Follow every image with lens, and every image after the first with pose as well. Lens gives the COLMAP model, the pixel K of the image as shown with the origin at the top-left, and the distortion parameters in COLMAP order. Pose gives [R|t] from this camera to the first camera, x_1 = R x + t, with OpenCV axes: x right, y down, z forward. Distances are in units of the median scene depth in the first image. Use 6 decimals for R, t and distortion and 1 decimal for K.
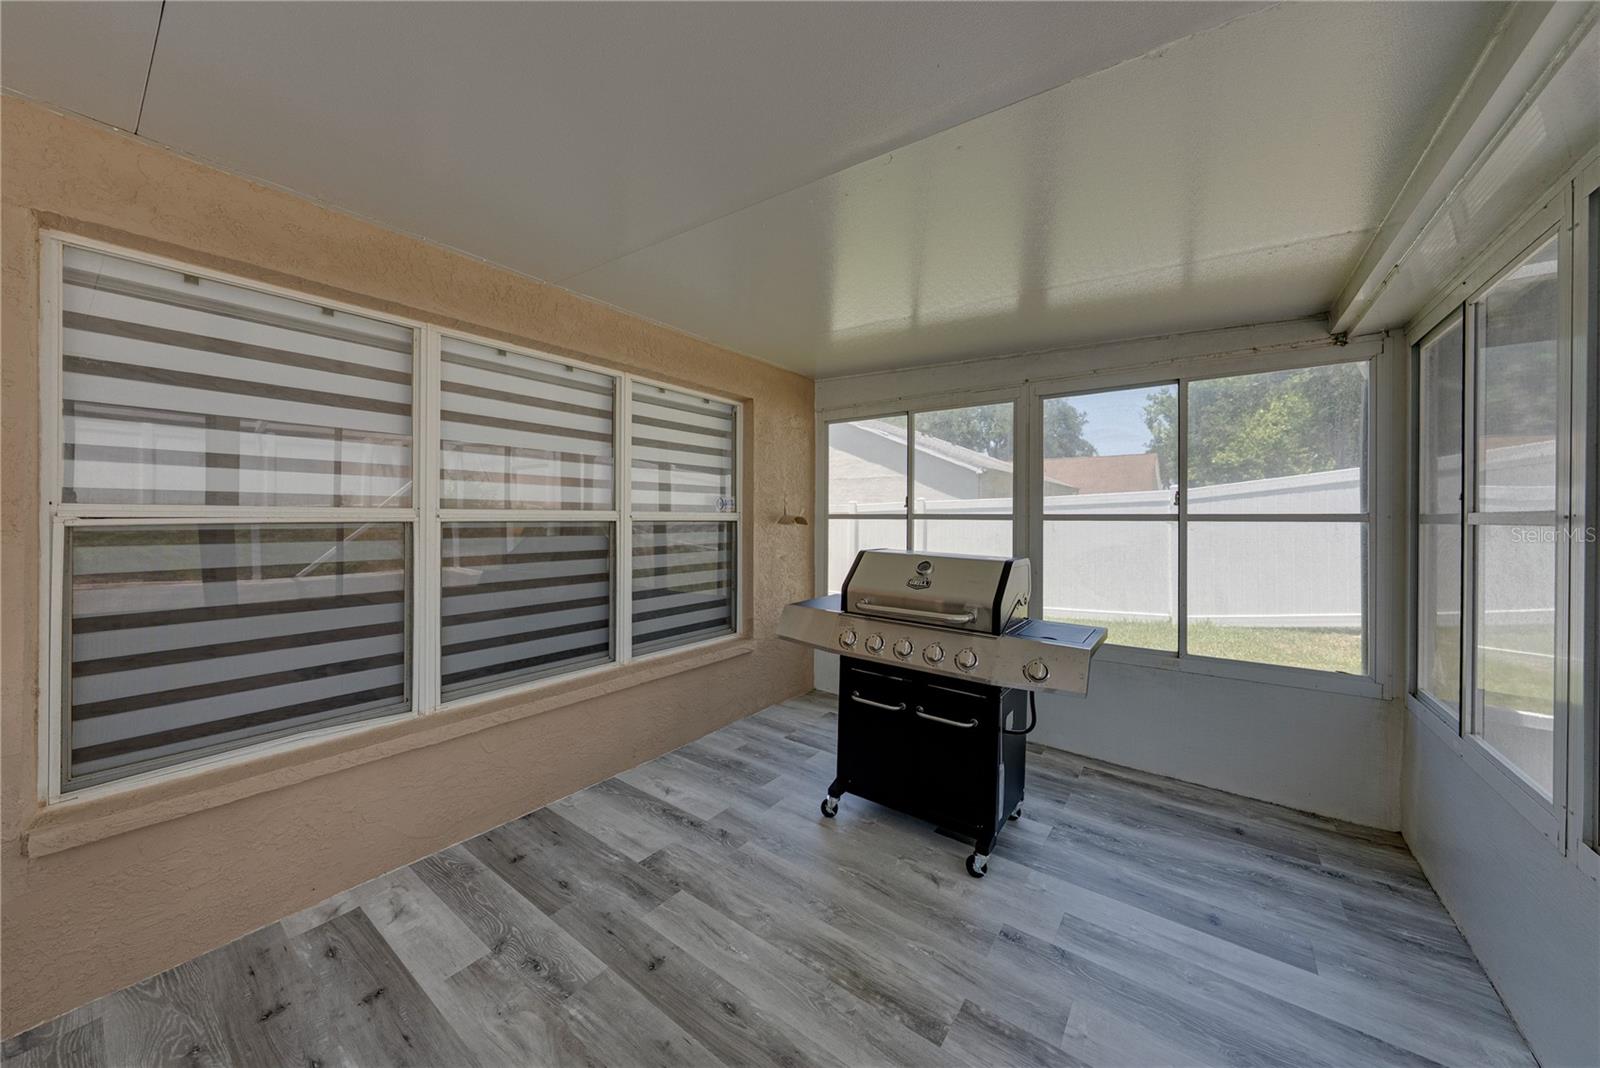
lens RADIAL K [[554.1, 0, 801.1], [0, 554.1, 517.0], [0, 0, 1]] dist [-0.003976, 0.000805]
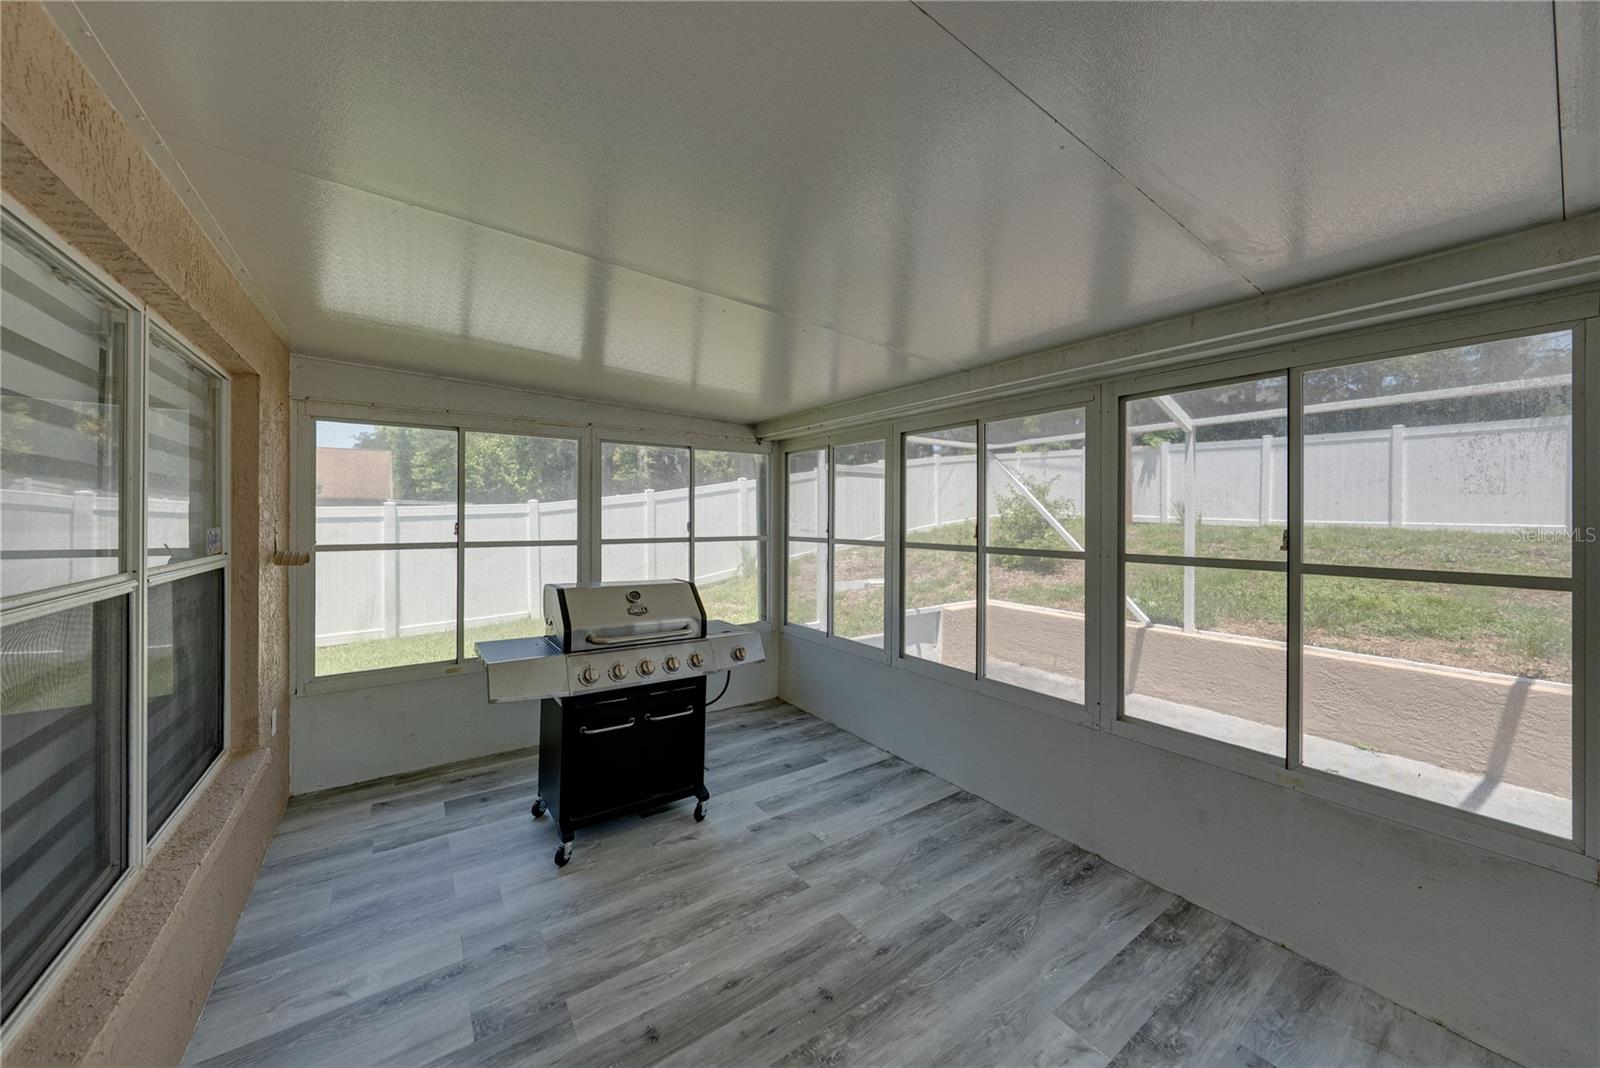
lens RADIAL K [[554.1, 0, 796.7], [0, 554.1, 518.8], [0, 0, 1]] dist [-0.003976, 0.000805]
pose [[0.315076, -0.006860, 0.949041, -0.778741], [0.000910, 0.999976, 0.006927, -0.079433], [-0.949066, -0.001319, 0.315075, 0.317254]]
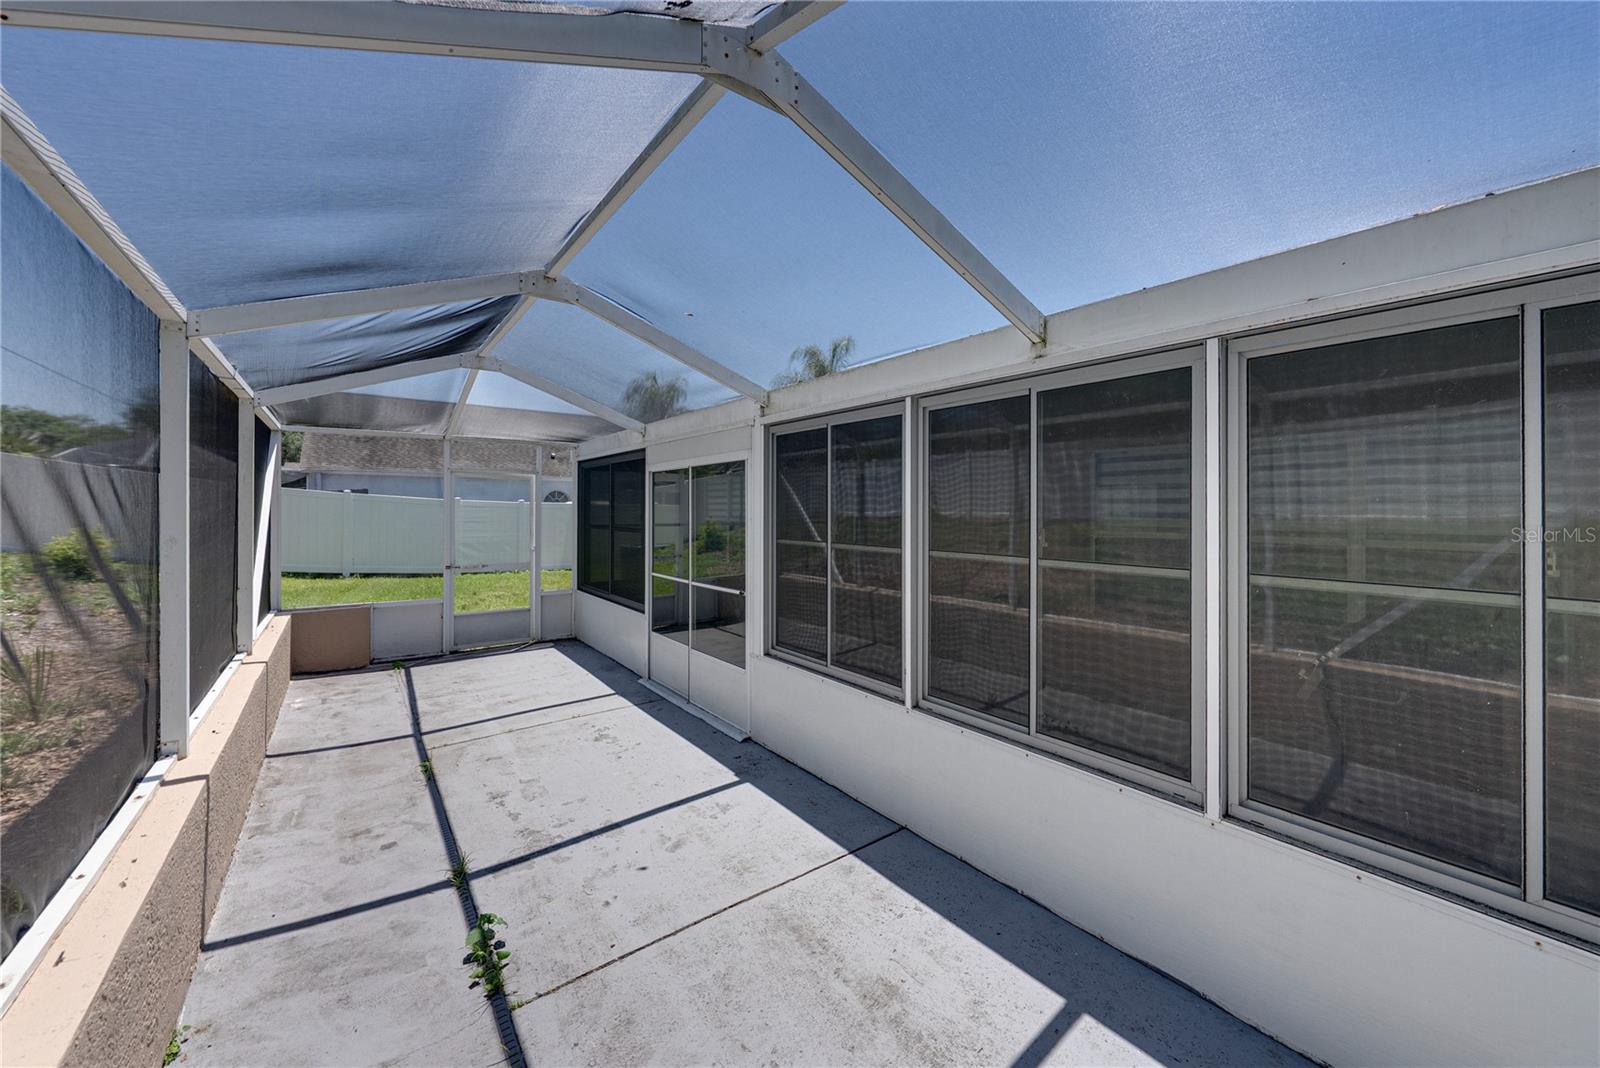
lens RADIAL K [[610.2, 0, 798.0], [0, 610.2, 499.2], [0, 0, 1]] dist [0.005539, -0.000477]
pose [[-0.294388, -0.019525, -0.955486, 1.776243], [-0.008386, 0.999806, -0.017847, -0.083104], [0.955649, 0.002759, -0.294495, 0.228178]]
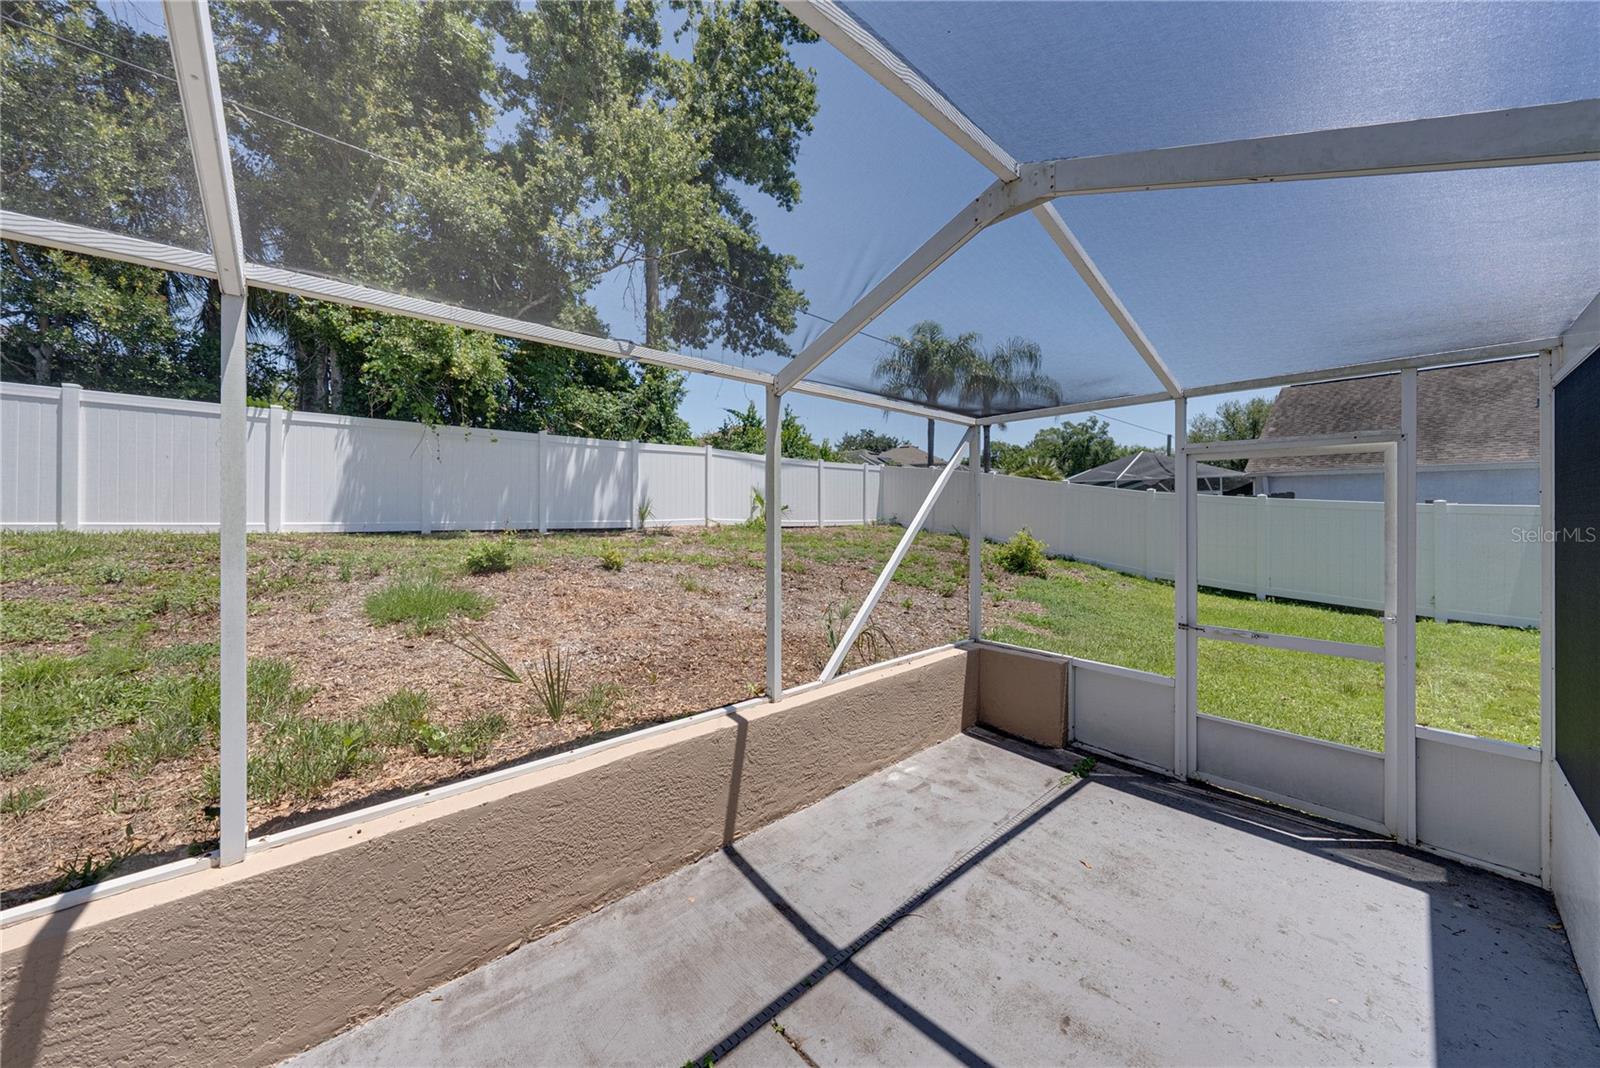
lens RADIAL K [[554.1, 0, 798.5], [0, 554.1, 512.6], [0, 0, 1]] dist [-0.003976, 0.000805]
pose [[-0.979363, -0.005891, 0.202023, 0.211284], [-0.004657, 0.999967, 0.006581, -0.103997], [-0.202056, 0.005505, -0.979359, -0.561085]]
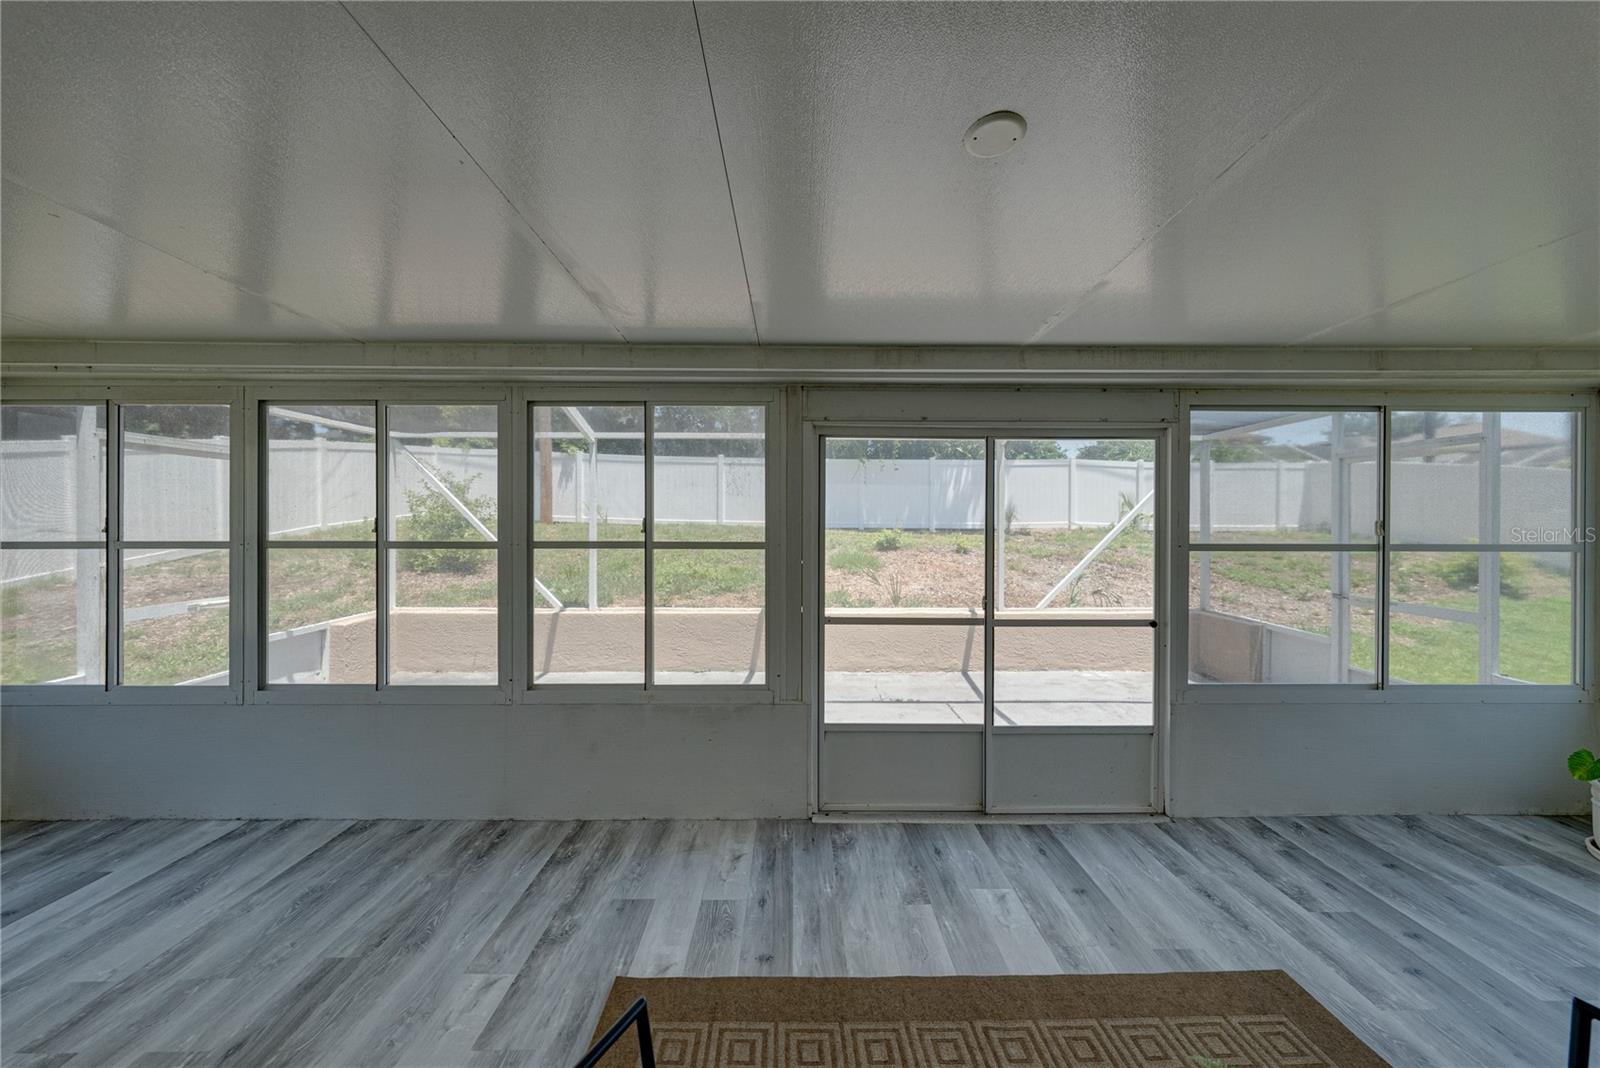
lens RADIAL K [[554.1, 0, 803.4], [0, 554.1, 520.6], [0, 0, 1]] dist [-0.003976, 0.000805]
pose [[-0.602127, -0.005559, 0.798381, -0.880589], [-0.001262, 0.999981, 0.006011, -0.056710], [-0.798399, 0.002612, -0.602123, 0.308420]]
